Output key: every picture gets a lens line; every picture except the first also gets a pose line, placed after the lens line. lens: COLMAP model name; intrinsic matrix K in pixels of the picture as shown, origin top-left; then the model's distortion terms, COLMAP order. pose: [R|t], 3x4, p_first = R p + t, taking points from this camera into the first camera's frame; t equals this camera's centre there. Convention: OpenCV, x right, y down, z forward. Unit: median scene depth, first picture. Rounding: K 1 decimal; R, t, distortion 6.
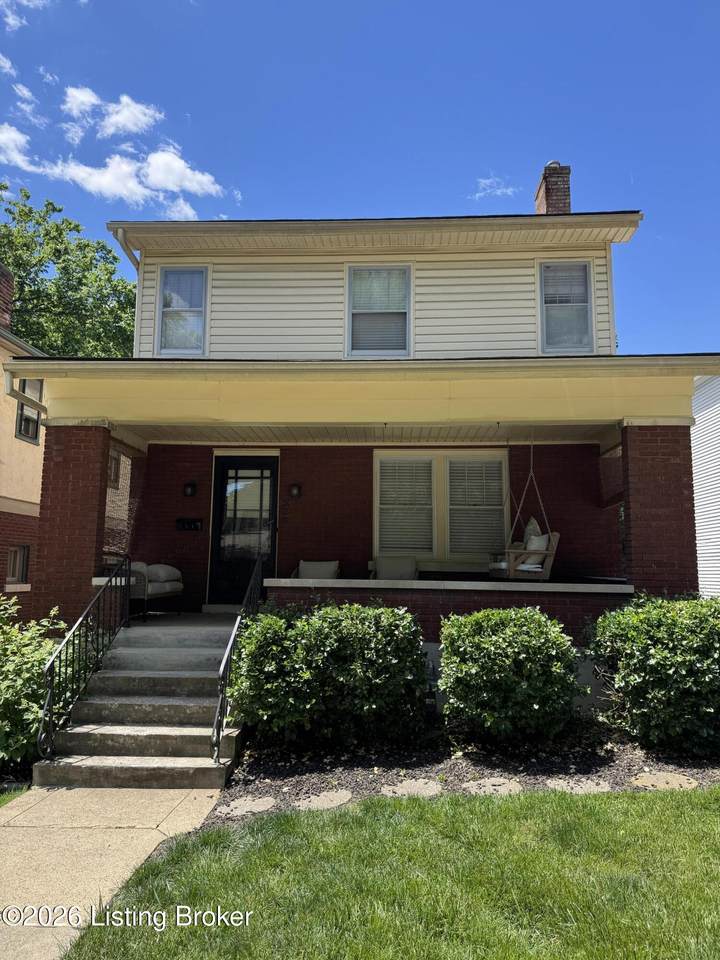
lens RADIAL K [[688.9, 0, 363.5], [0, 688.9, 482.2], [0, 0, 1]] dist [0.032441, -0.035947]
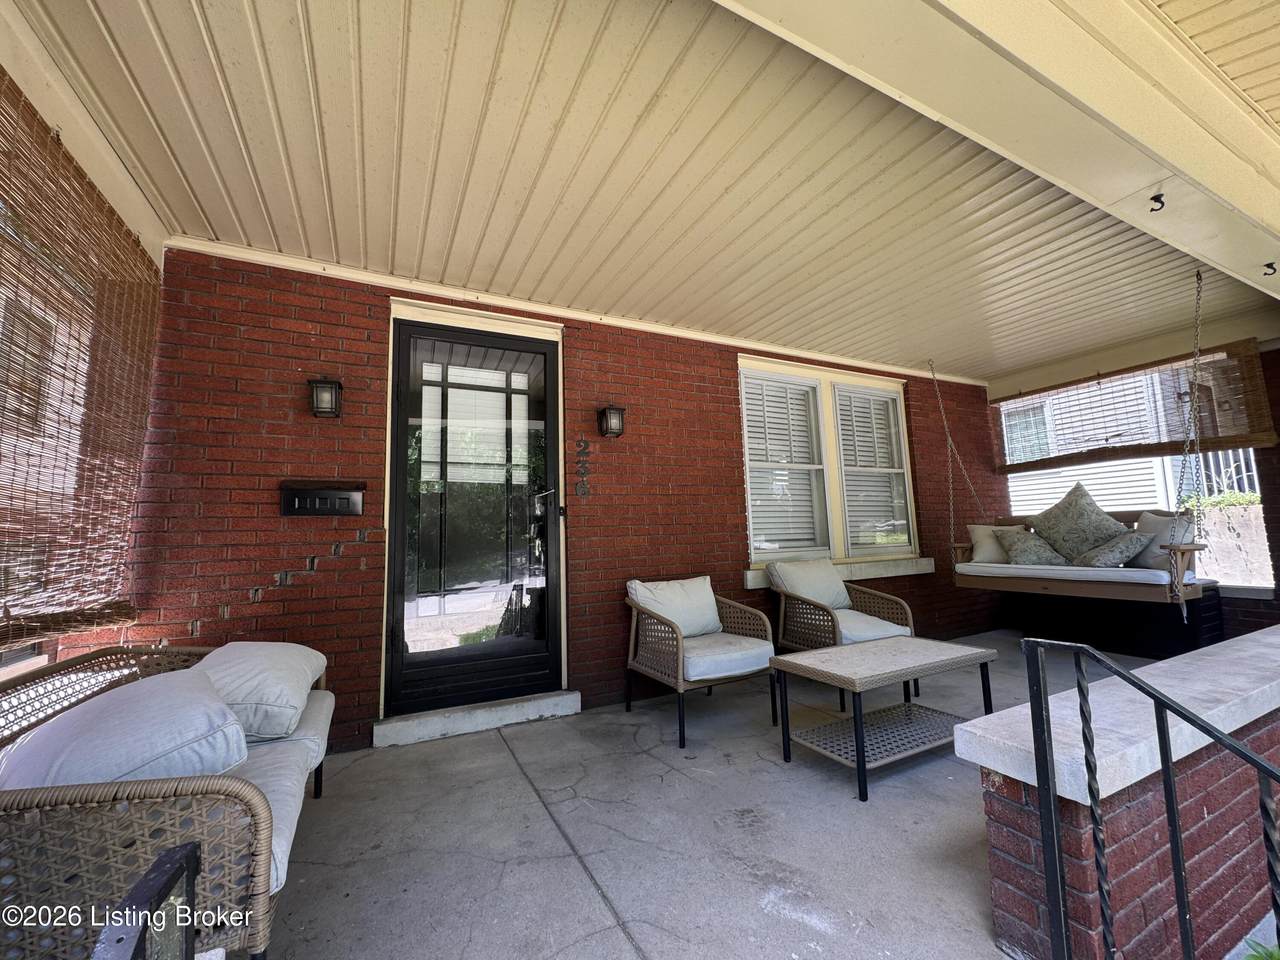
lens RADIAL K [[514.9, 0, 626.8], [0, 514.9, 479.4], [0, 0, 1]] dist [-0.018048, -0.000134]
pose [[0.866746, 0.018090, 0.498421, -0.250216], [-0.024799, 0.999669, 0.006842, 0.046723], [-0.498133, -0.018291, 0.866908, 0.710247]]
